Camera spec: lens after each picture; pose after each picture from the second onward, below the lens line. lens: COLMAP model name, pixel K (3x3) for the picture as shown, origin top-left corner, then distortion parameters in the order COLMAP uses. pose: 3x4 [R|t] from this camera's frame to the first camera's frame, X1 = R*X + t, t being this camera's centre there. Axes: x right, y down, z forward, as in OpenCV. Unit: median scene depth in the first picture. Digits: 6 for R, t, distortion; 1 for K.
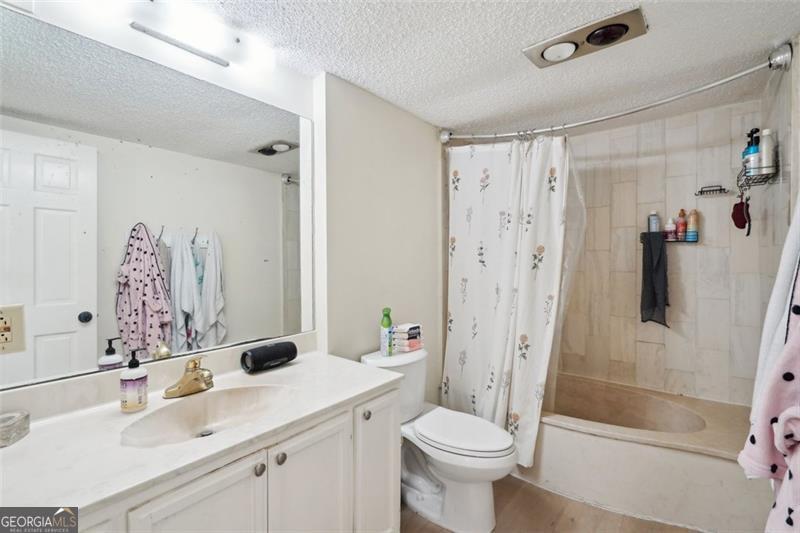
lens RADIAL K [[363.6, 0, 400.1], [0, 363.6, 264.6], [0, 0, 1]] dist [0.002194, 0.000436]
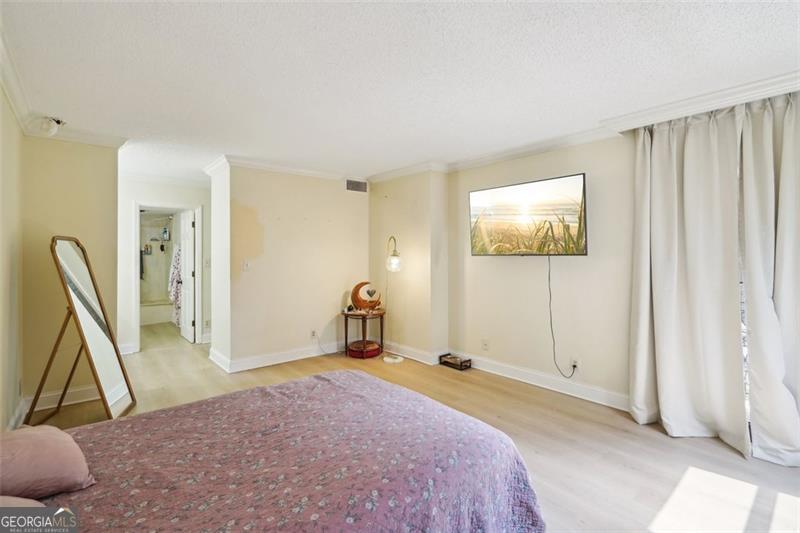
lens RADIAL K [[363.6, 0, 400.4], [0, 363.6, 263.6], [0, 0, 1]] dist [0.002194, 0.000436]
pose [[0.200758, -0.006642, 0.979618, -2.140309], [0.005856, 0.999967, 0.005580, 0.021116], [-0.979623, 0.004616, 0.200790, -2.057917]]
